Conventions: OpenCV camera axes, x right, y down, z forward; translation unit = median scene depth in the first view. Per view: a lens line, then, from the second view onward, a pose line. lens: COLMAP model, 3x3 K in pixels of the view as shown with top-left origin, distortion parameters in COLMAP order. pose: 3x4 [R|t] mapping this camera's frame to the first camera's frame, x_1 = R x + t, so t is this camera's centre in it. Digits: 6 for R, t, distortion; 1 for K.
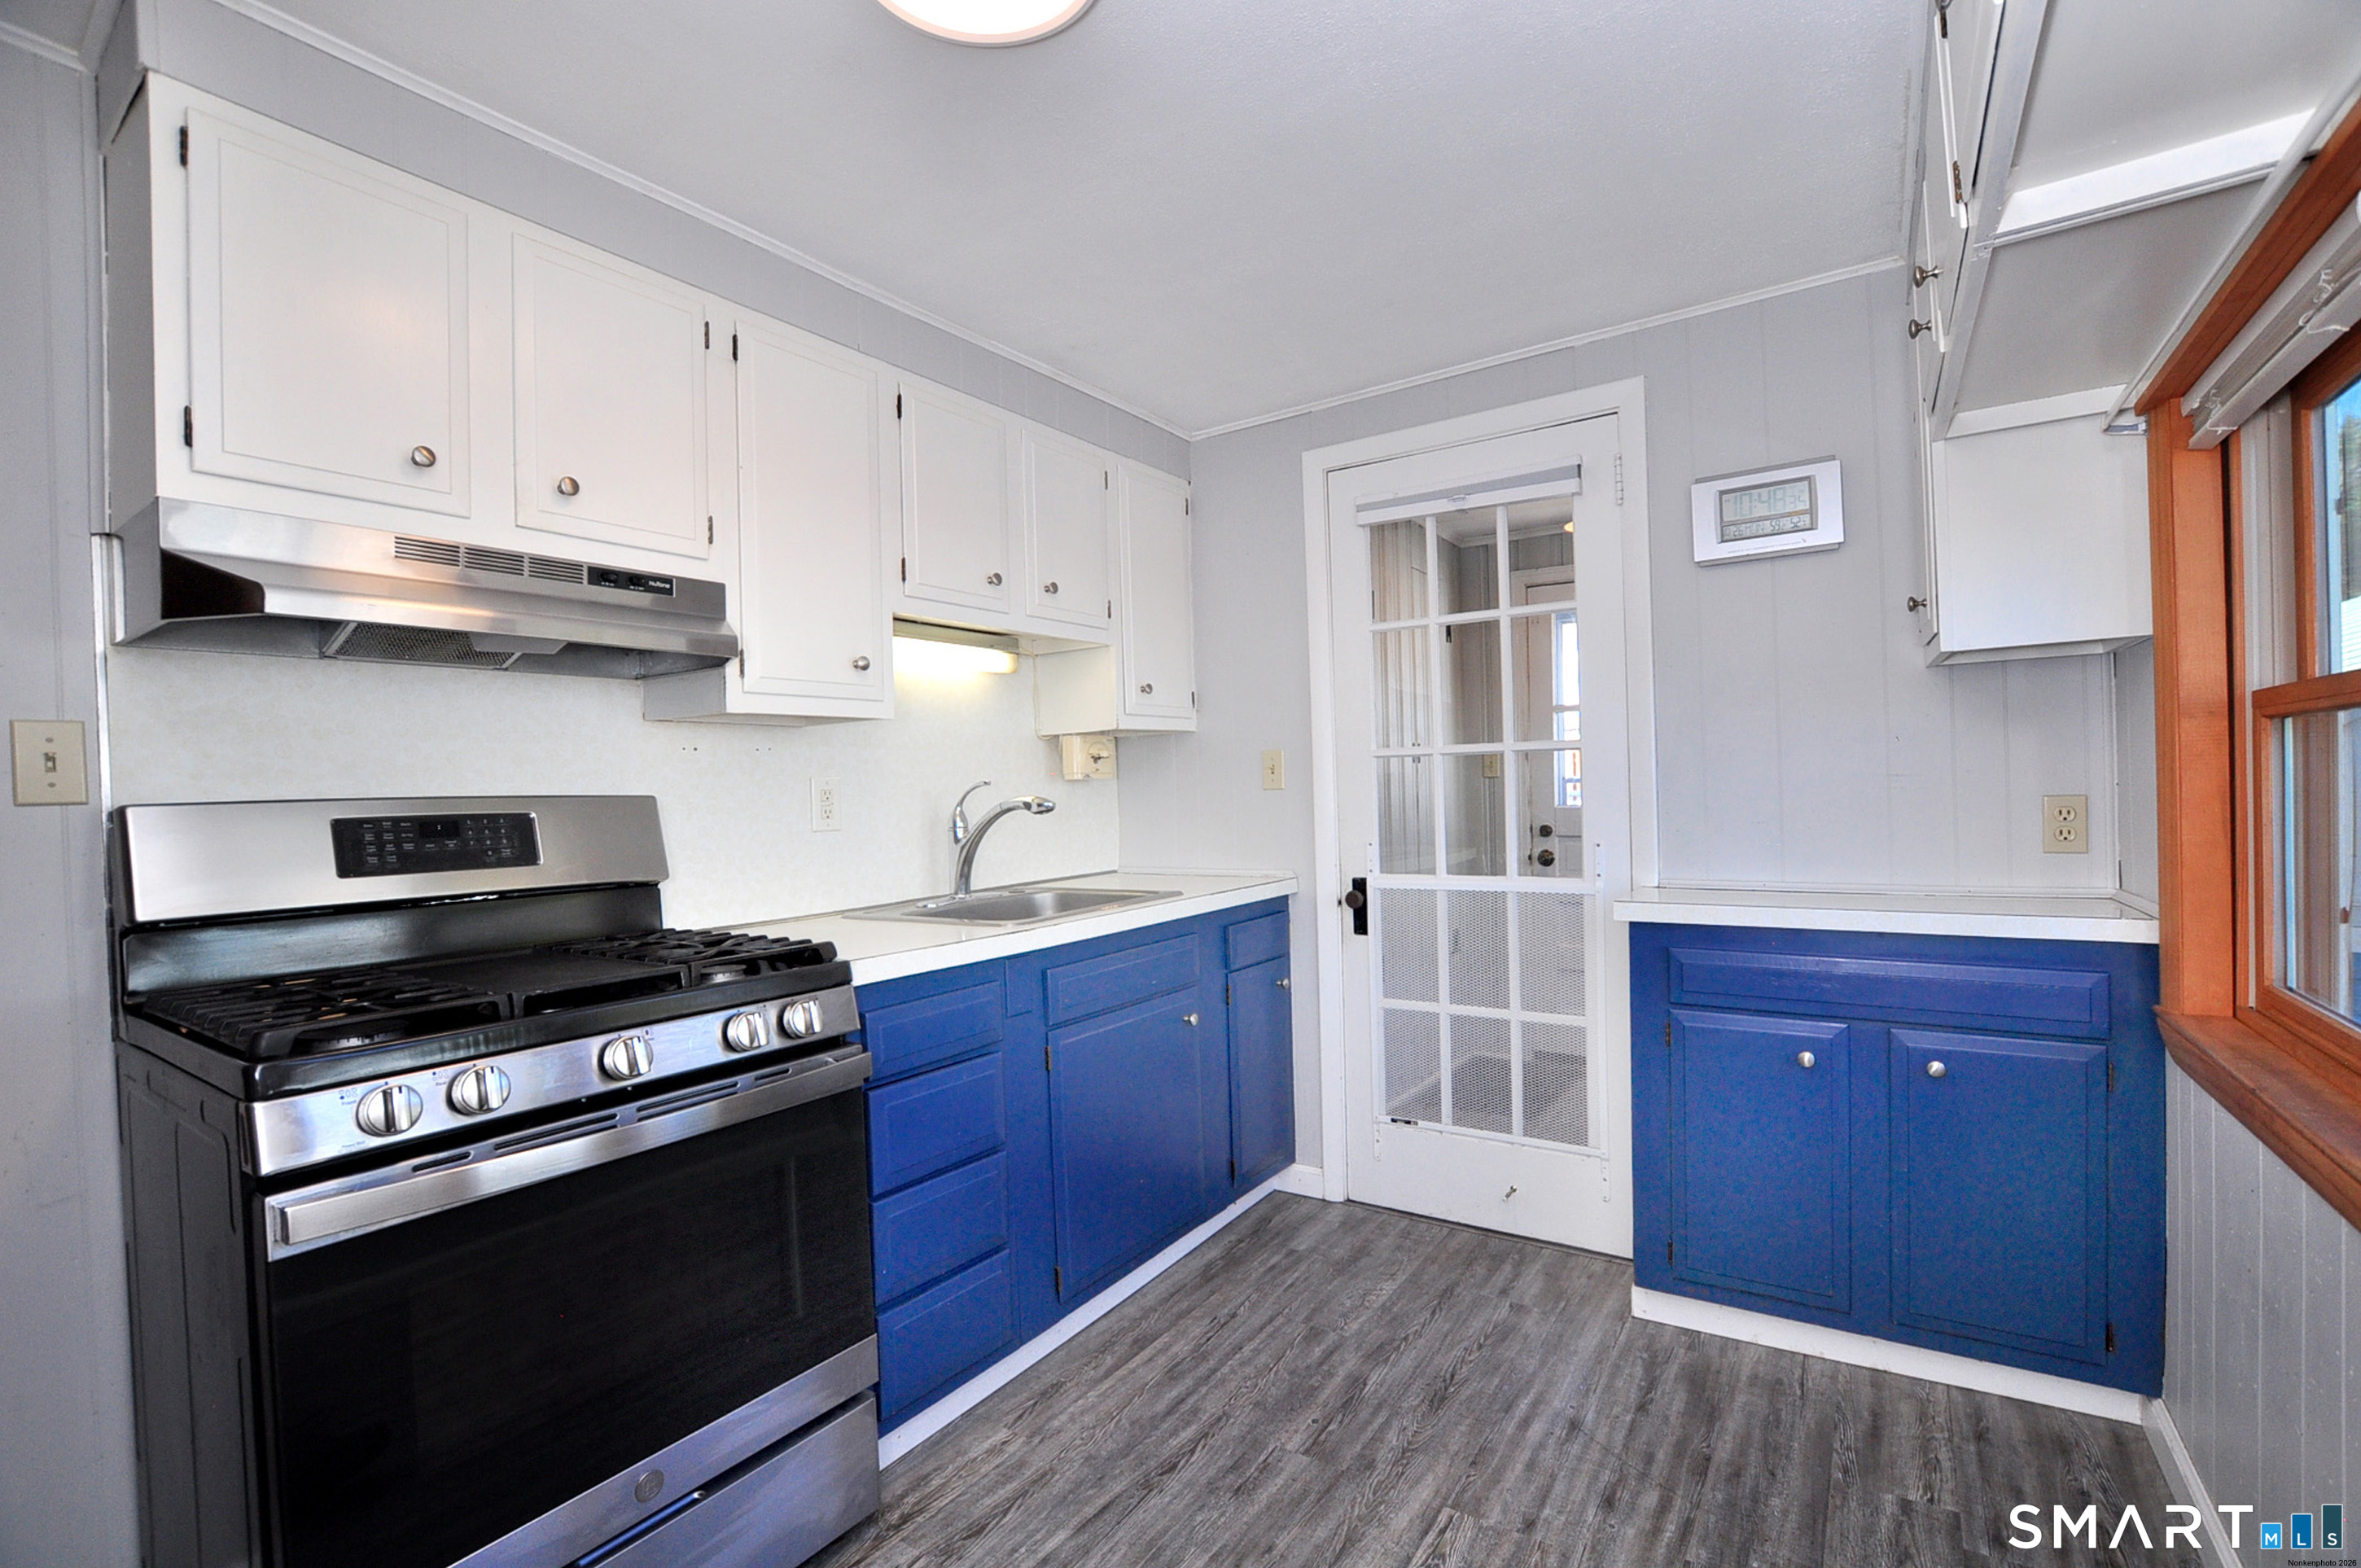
lens RADIAL K [[1039.1, 0, 1184.8], [0, 1039.1, 794.9], [0, 0, 1]] dist [-0.027067, 0.001102]
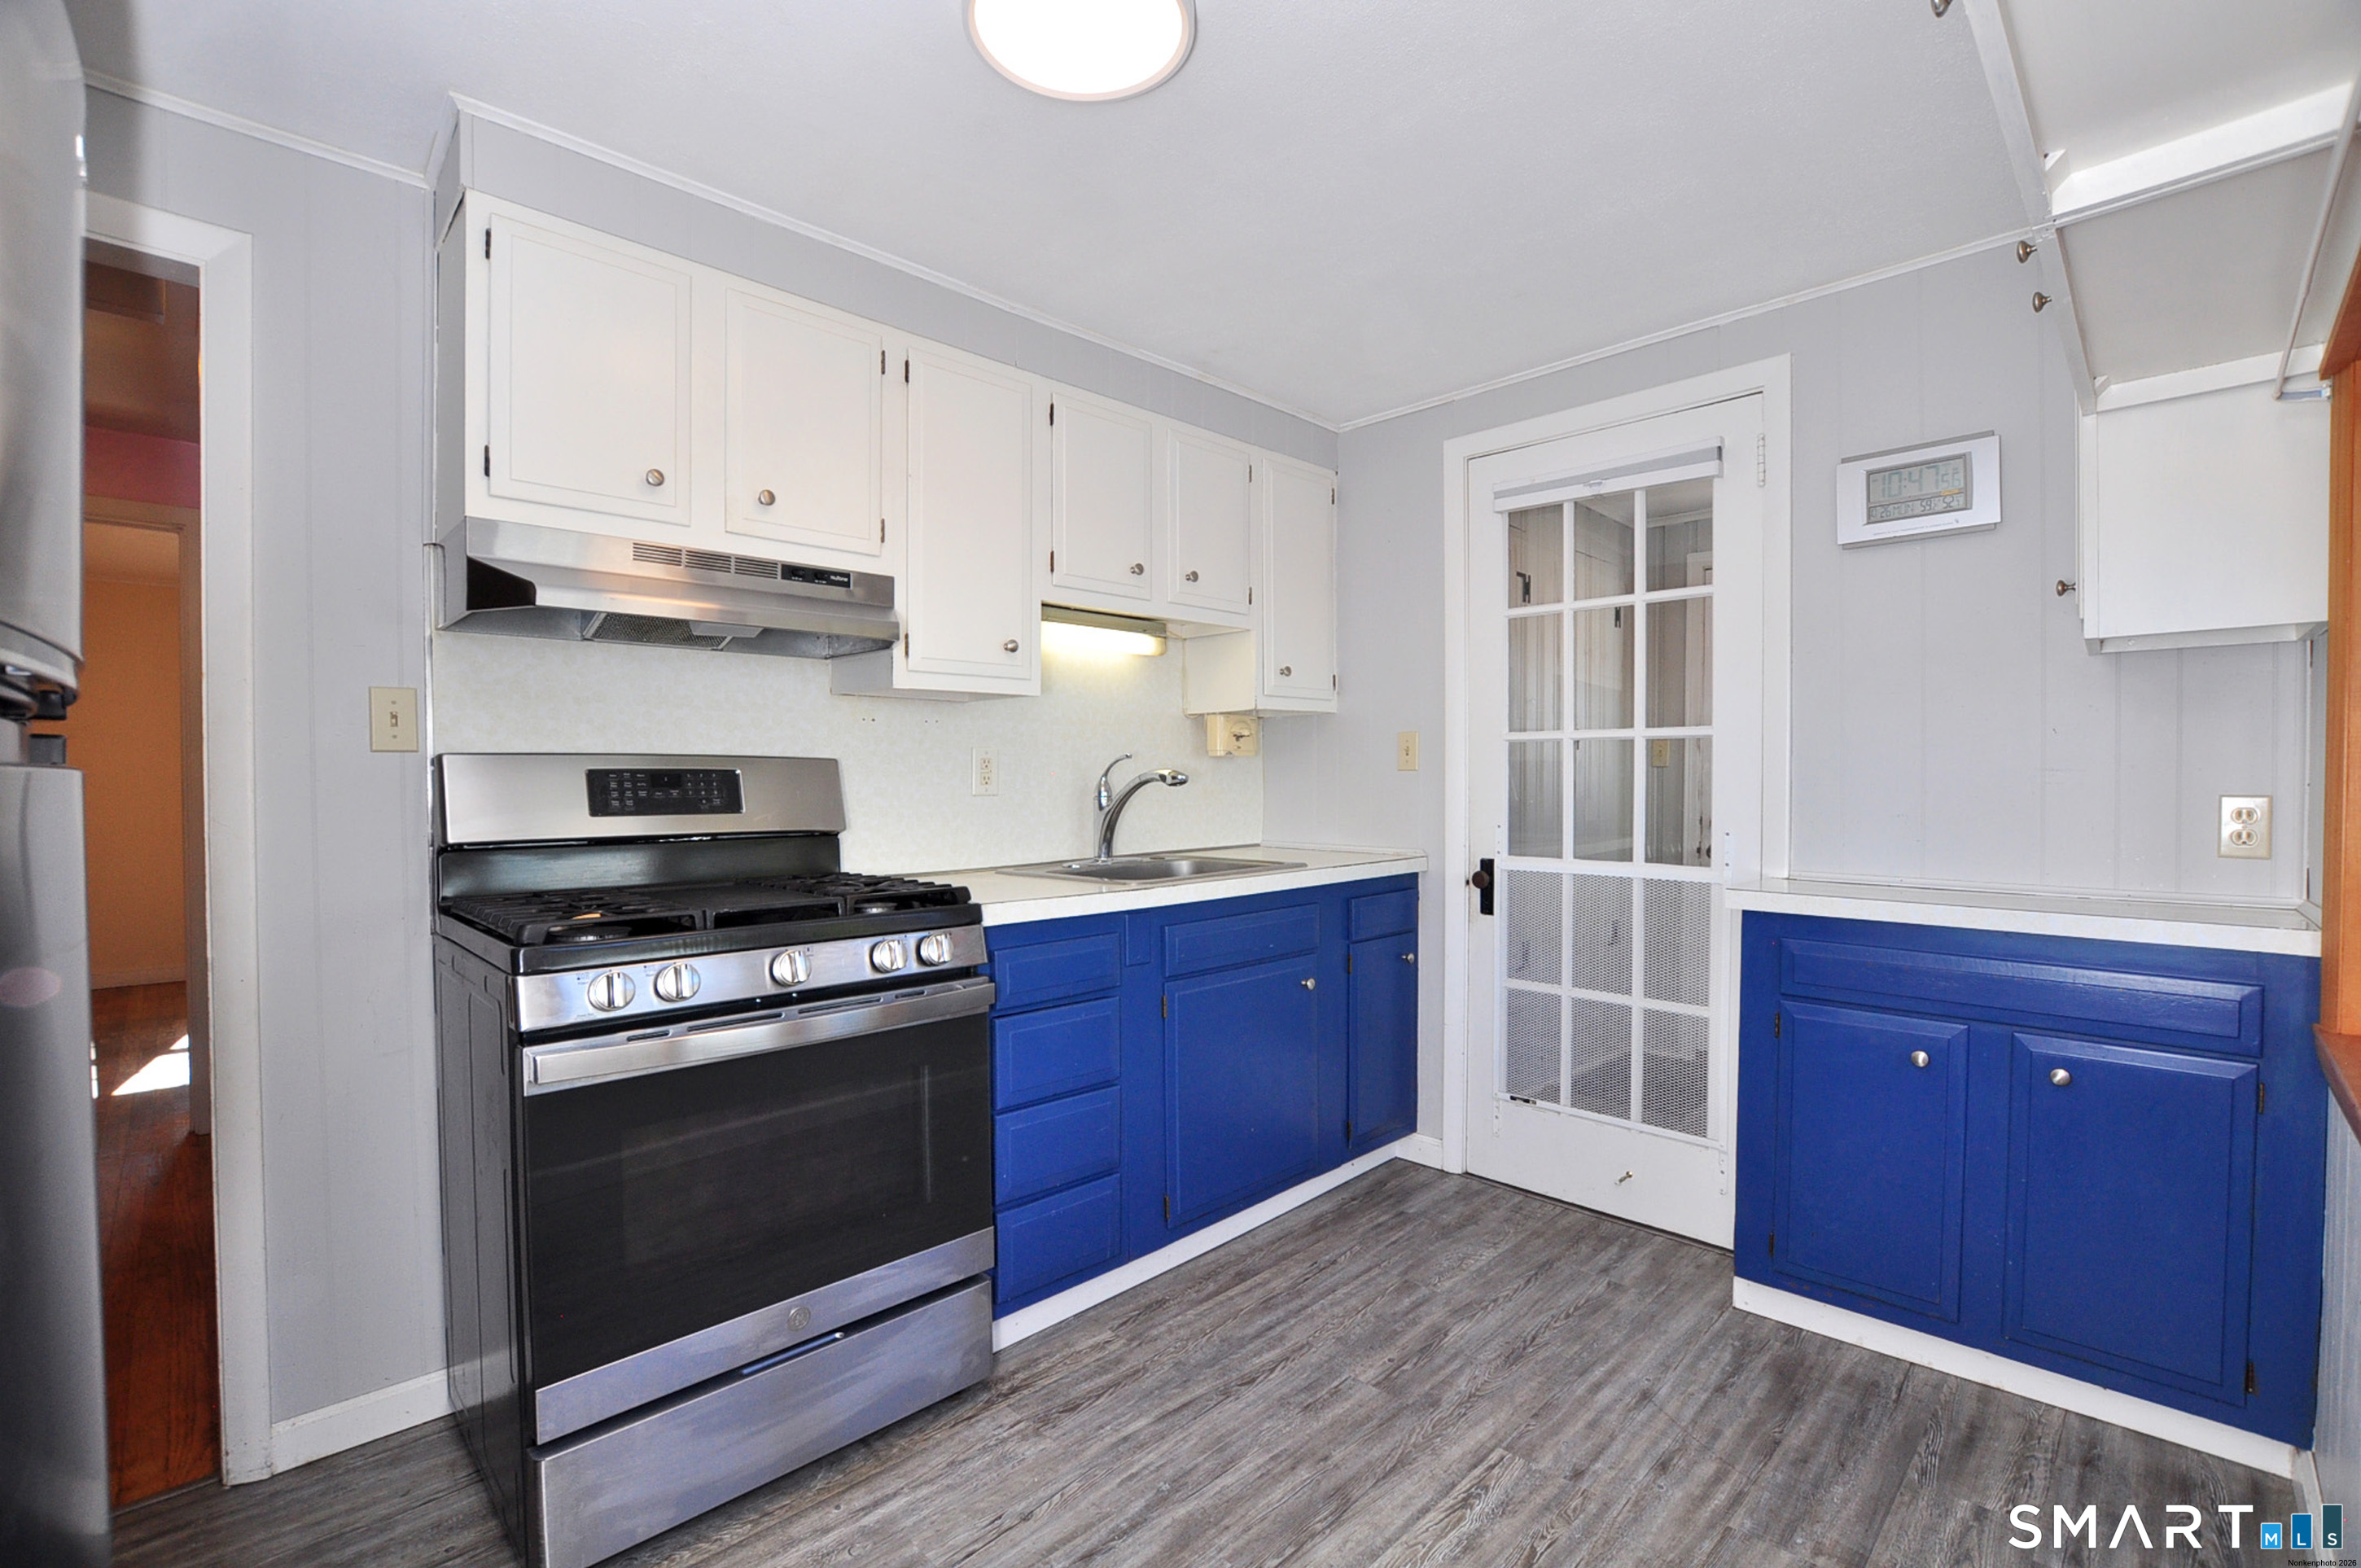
lens RADIAL K [[1039.1, 0, 1184.8], [0, 1039.1, 794.9], [0, 0, 1]] dist [-0.027067, 0.001102]
pose [[0.980991, 0.030352, -0.191663, 0.104558], [-0.027390, 0.999461, 0.018087, 0.010075], [0.192109, -0.012494, 0.981294, -0.081702]]
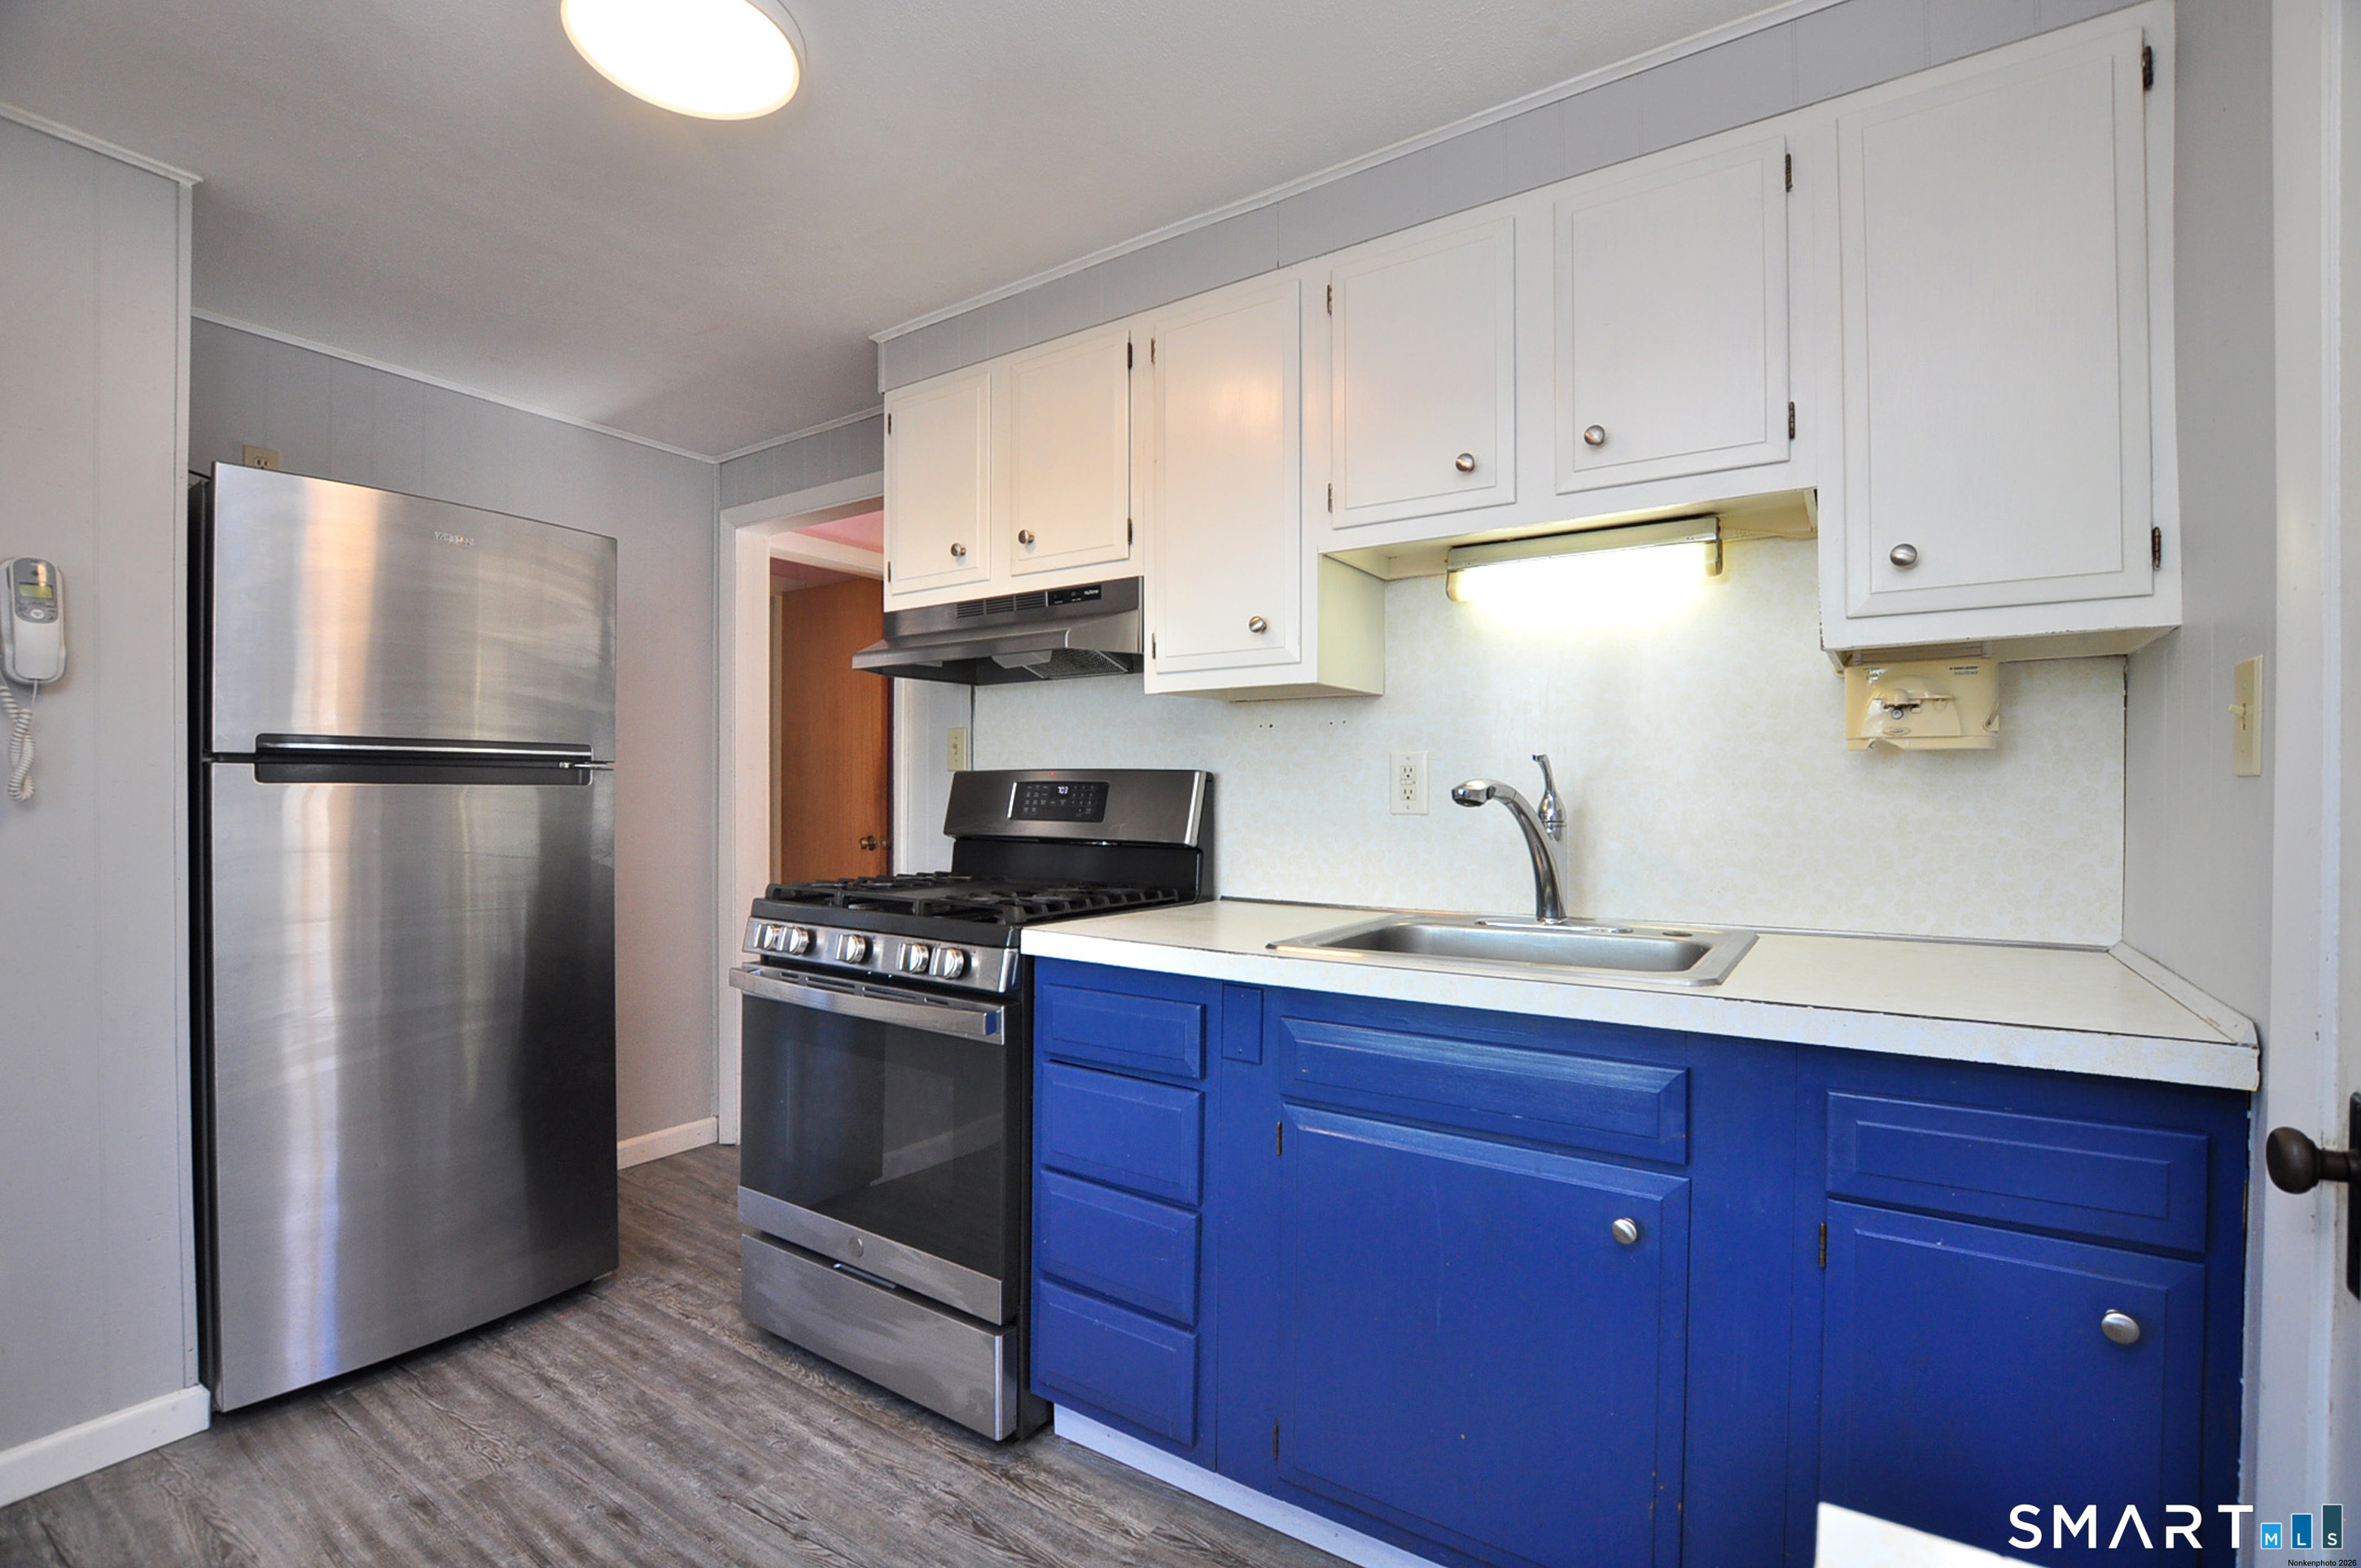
lens RADIAL K [[1039.1, 0, 1184.8], [0, 1039.1, 794.9], [0, 0, 1]] dist [-0.027067, 0.001102]
pose [[0.005454, 0.035317, -0.999361, 0.650404], [-0.007803, 0.999347, 0.035274, -0.013030], [0.999955, 0.007606, 0.005726, 1.030835]]
